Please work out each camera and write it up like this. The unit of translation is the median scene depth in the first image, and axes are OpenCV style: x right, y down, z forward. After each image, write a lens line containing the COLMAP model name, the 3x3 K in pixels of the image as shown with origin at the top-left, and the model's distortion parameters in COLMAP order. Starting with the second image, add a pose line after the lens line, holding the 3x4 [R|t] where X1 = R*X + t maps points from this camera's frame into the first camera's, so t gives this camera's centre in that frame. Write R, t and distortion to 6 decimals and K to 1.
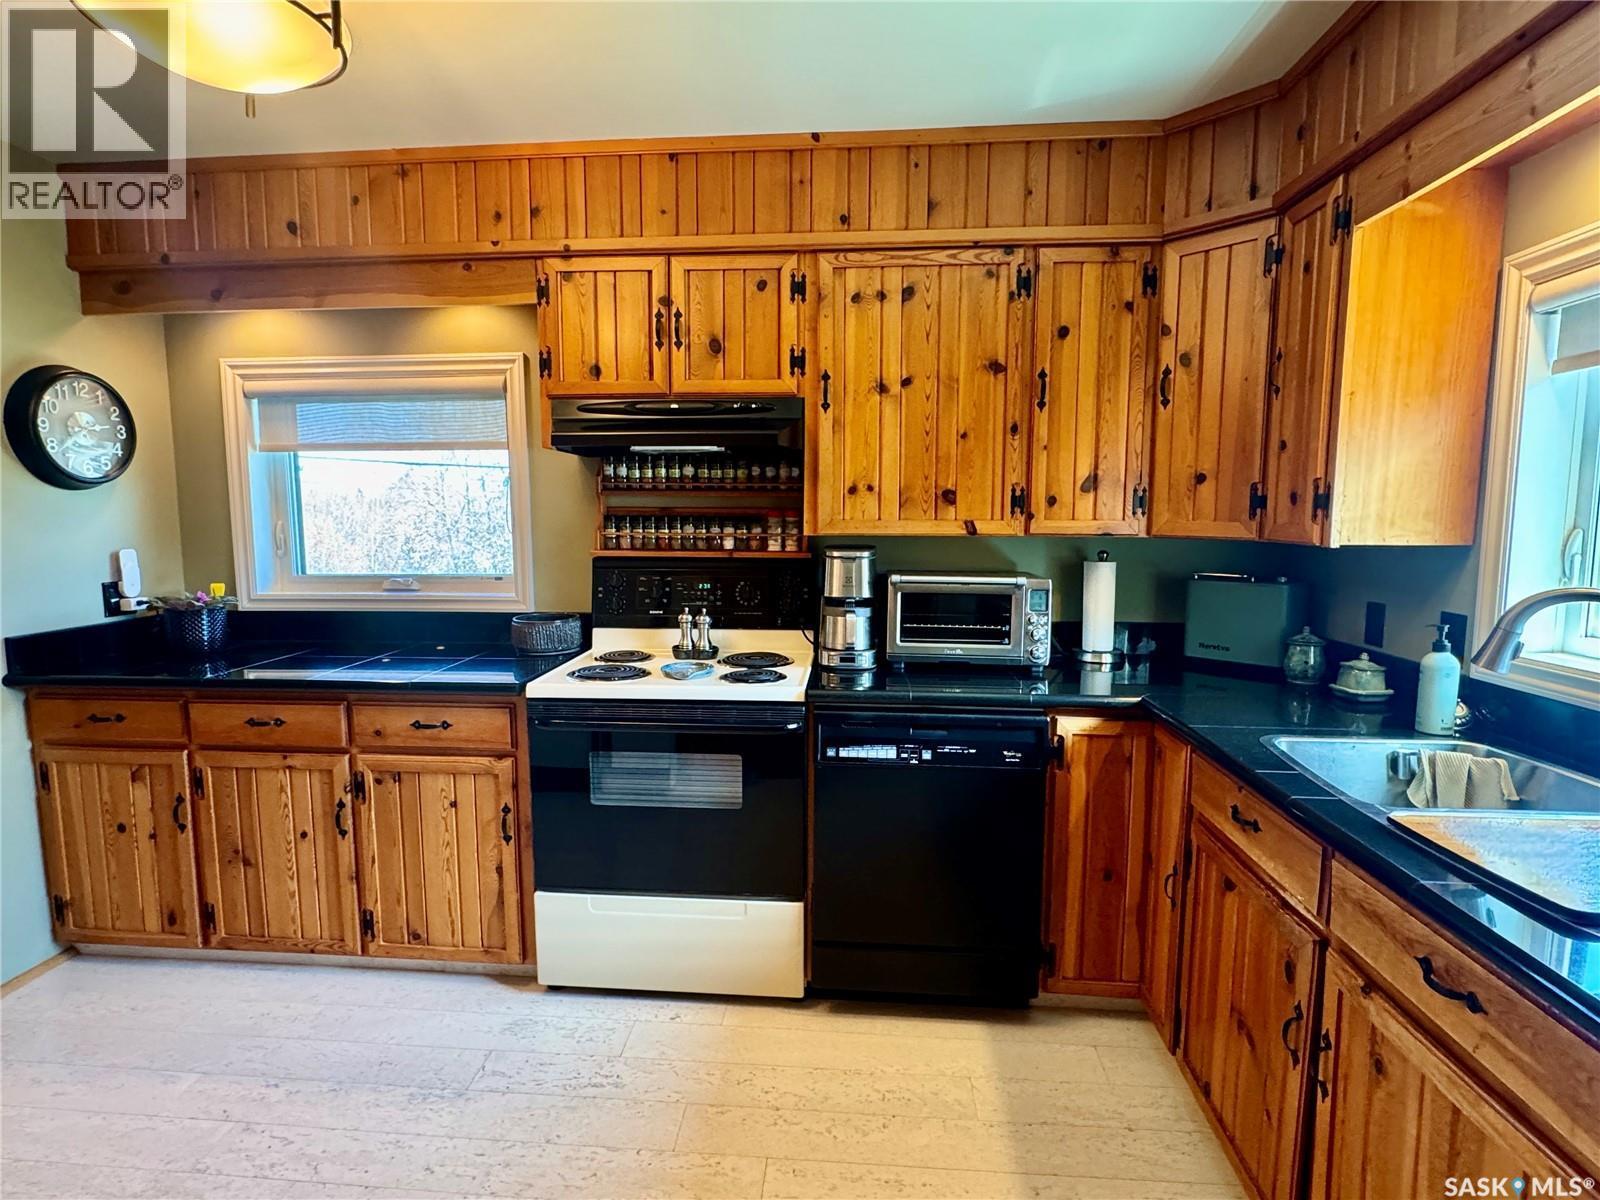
lens RADIAL K [[807.8, 0, 799.0], [0, 807.8, 595.3], [0, 0, 1]] dist [-0.003947, 0.001165]
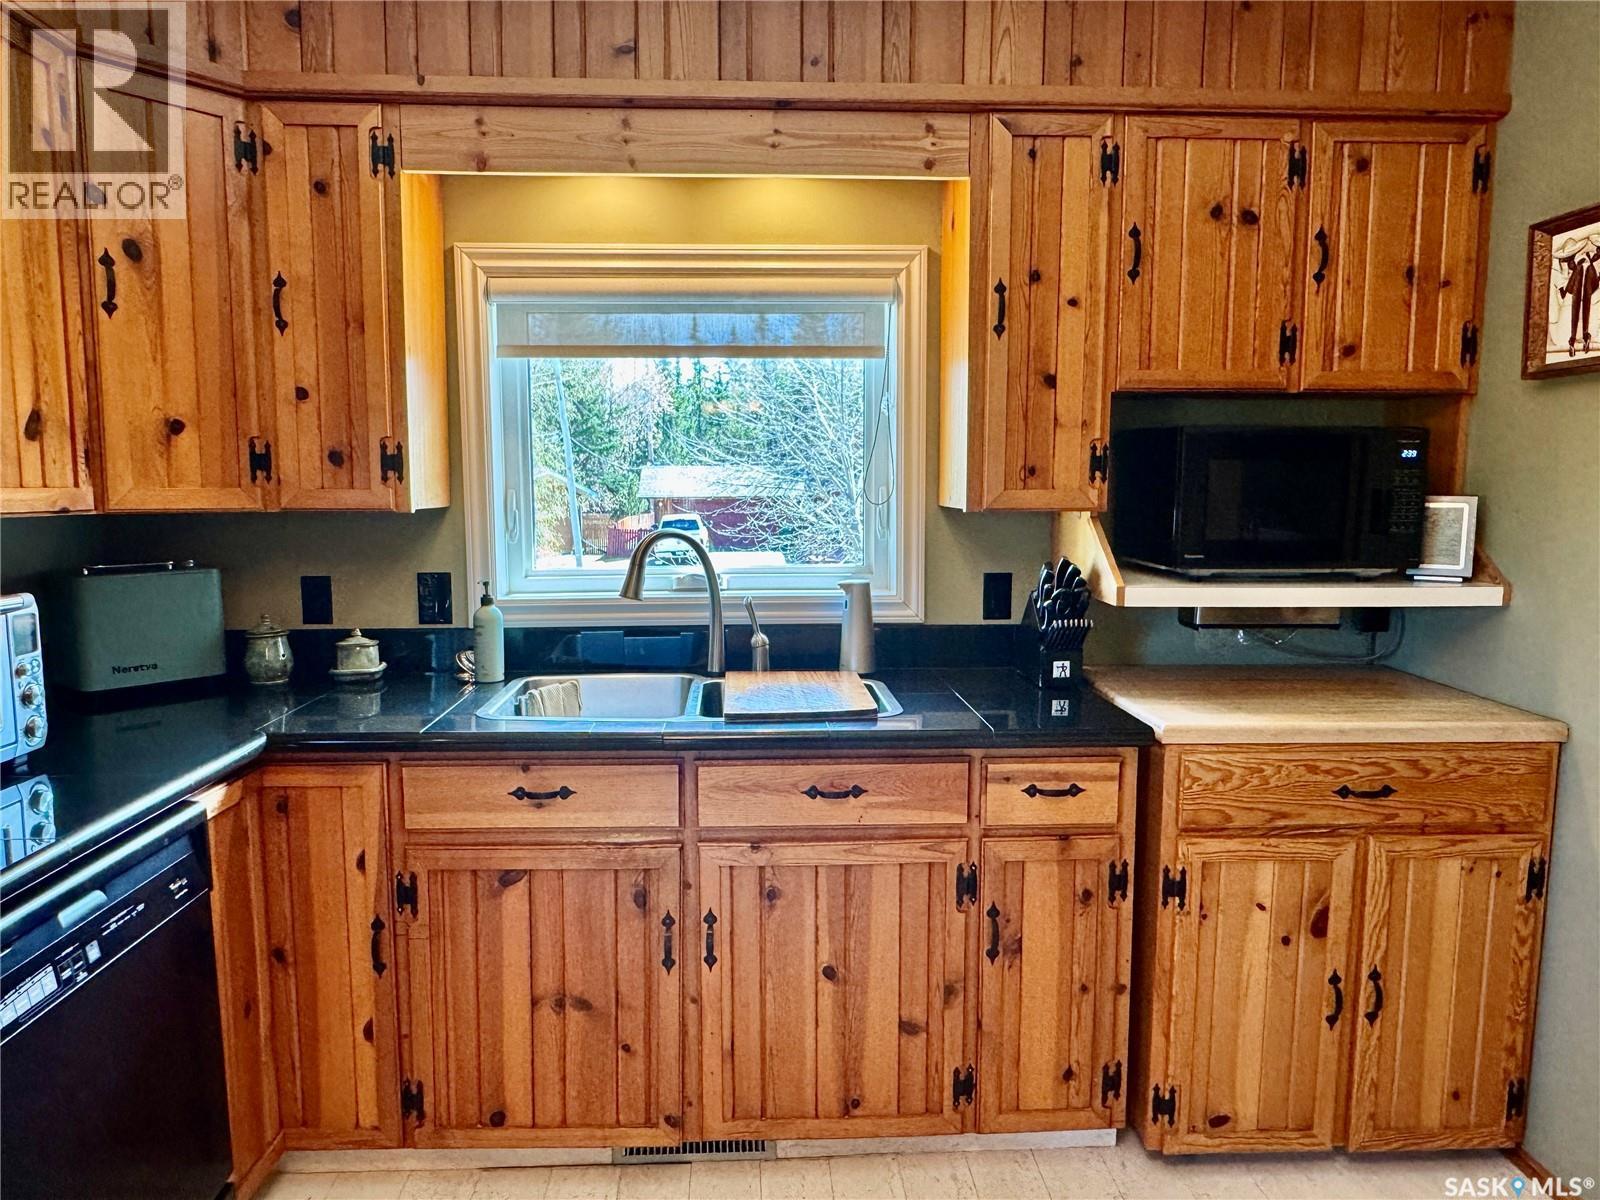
lens RADIAL K [[1068.5, 0, 793.4], [0, 1068.5, 600.7], [0, 0, 1]] dist [-0.002793, 0.002017]
pose [[-0.126492, -0.111205, 0.985715, -0.480383], [0.101658, 0.987011, 0.124396, -0.052640], [-0.986745, 0.115941, -0.113544, 0.555879]]
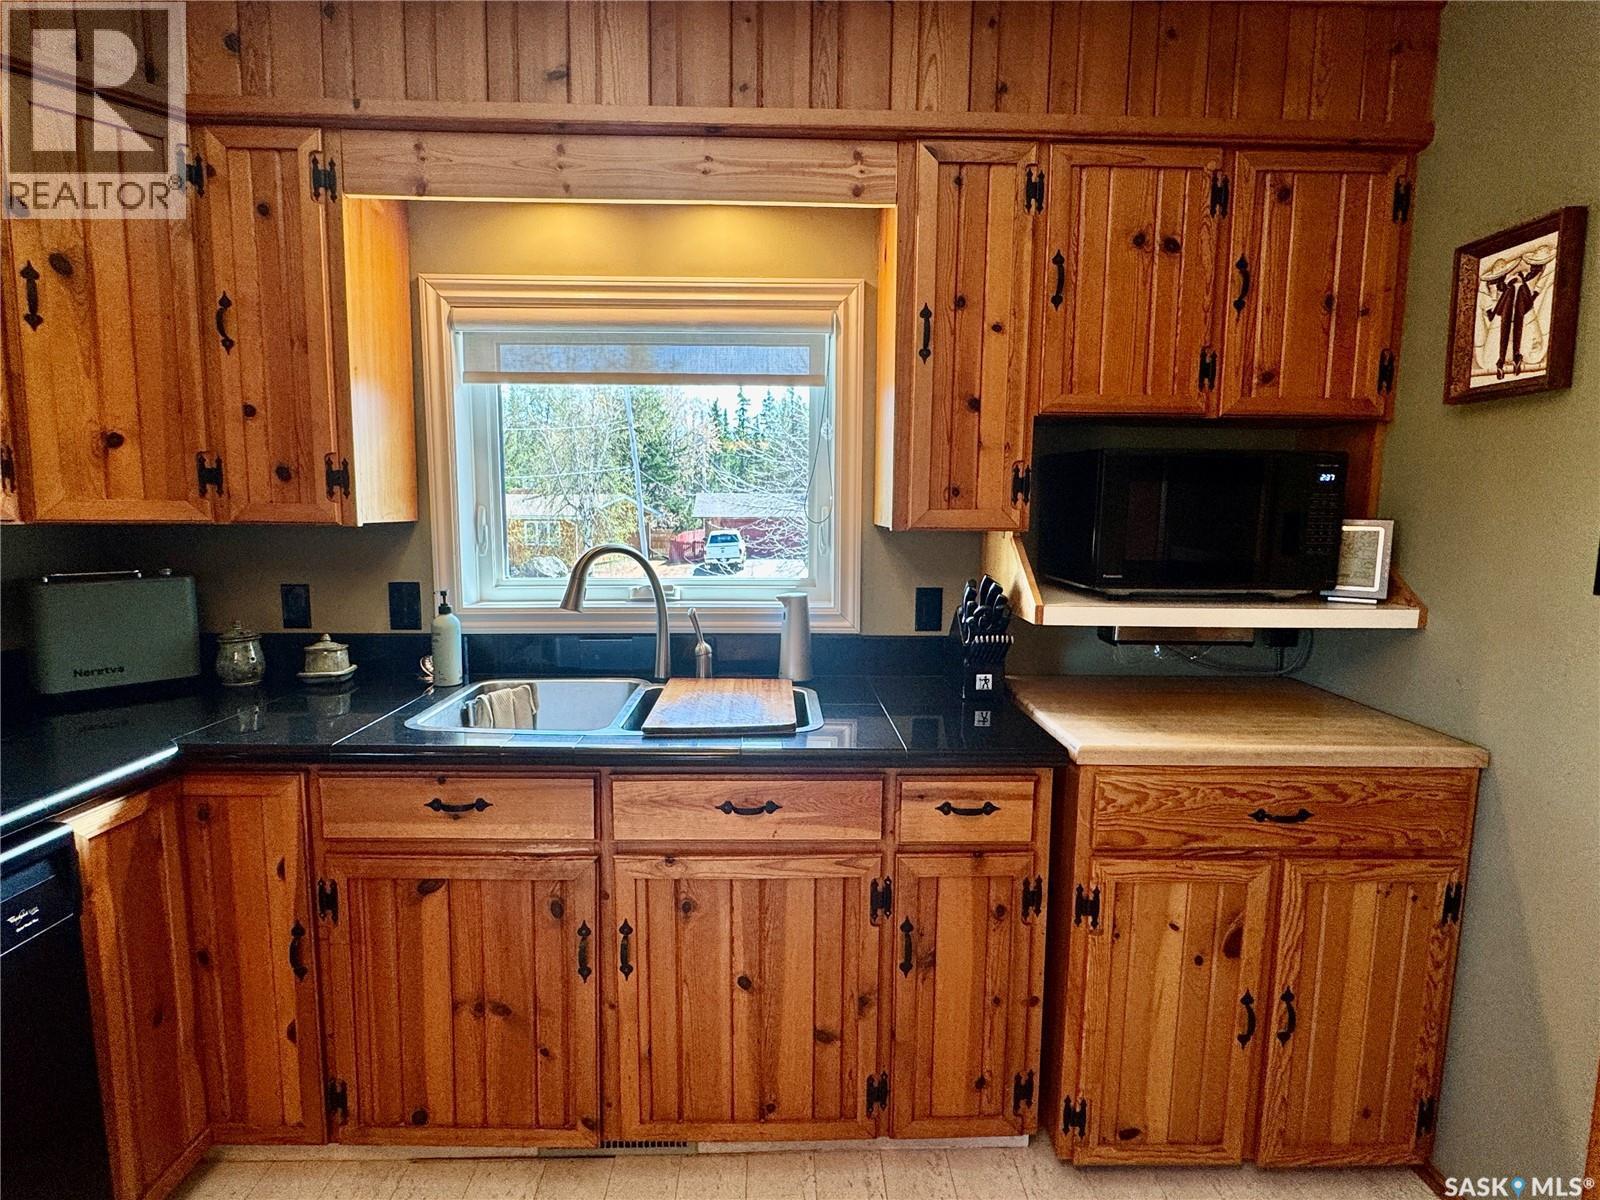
lens RADIAL K [[804.4, 0, 797.5], [0, 804.4, 600.6], [0, 0, 1]] dist [-0.002407, 0.001350]
pose [[-0.104004, -0.118204, 0.987528, -0.280052], [0.093107, 0.987395, 0.127993, -0.035566], [-0.990209, 0.105258, -0.091688, 0.444973]]
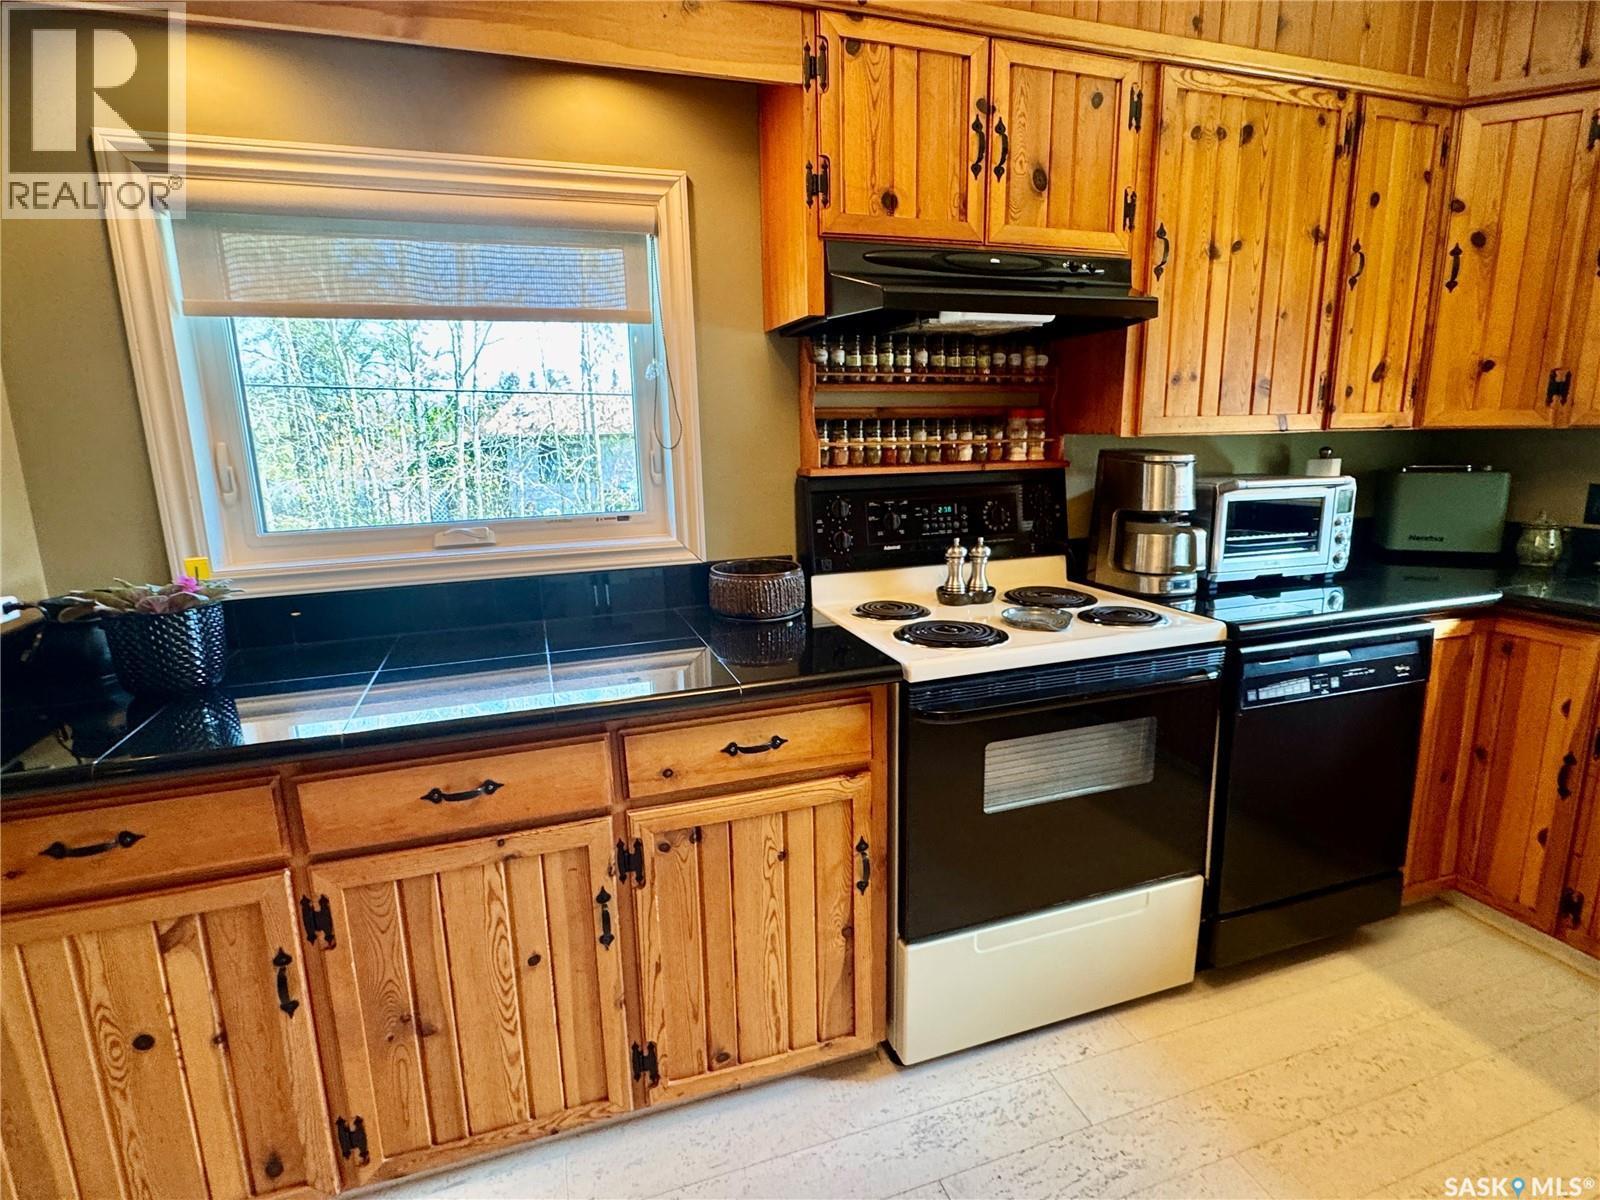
lens RADIAL K [[805.3, 0, 792.1], [0, 805.3, 593.7], [0, 0, 1]] dist [-0.002846, -0.000583]
pose [[0.917947, -0.099163, 0.384110, -0.639419], [0.064168, 0.992619, 0.102911, -0.023151], [-0.391479, -0.069819, 0.917534, 0.392518]]
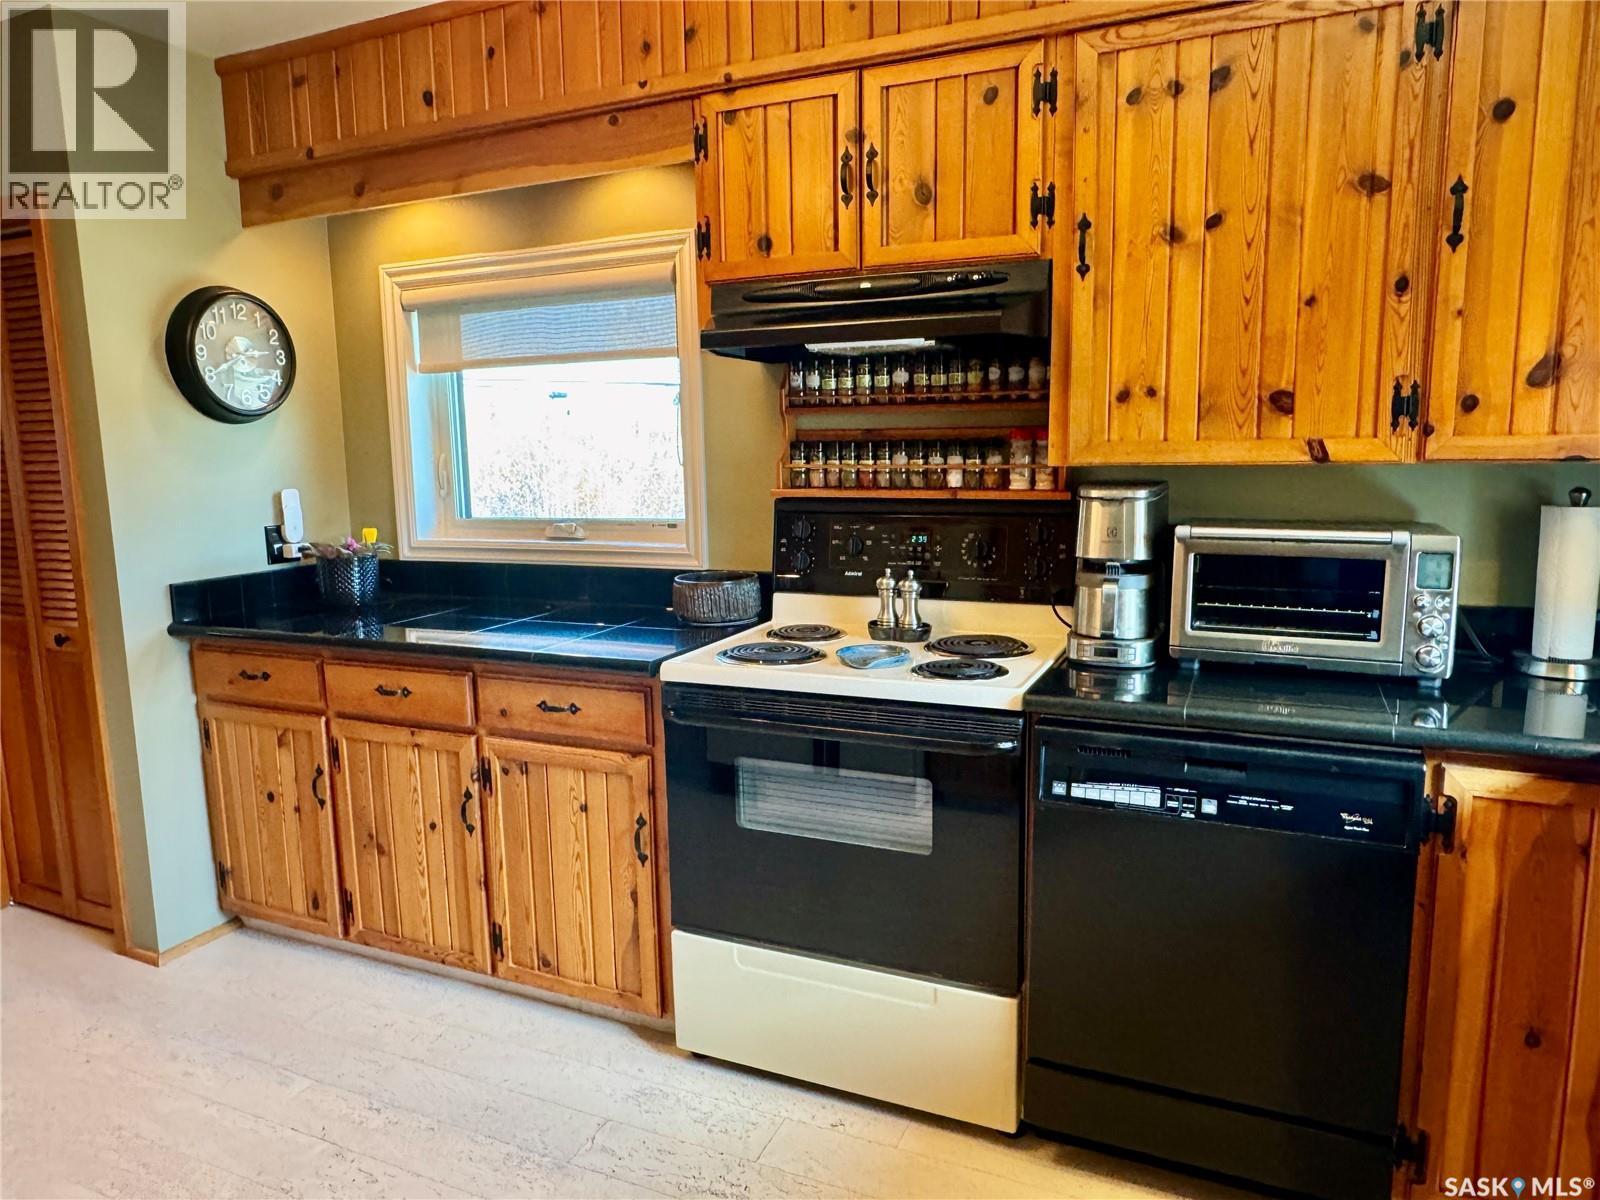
lens RADIAL K [[1068.5, 0, 793.4], [0, 1068.5, 600.7], [0, 0, 1]] dist [-0.002793, 0.002017]
pose [[0.938080, 0.033722, -0.344773, 0.121785], [-0.017808, 0.998629, 0.049222, -0.001734], [0.345961, -0.040034, 0.937395, 0.085808]]
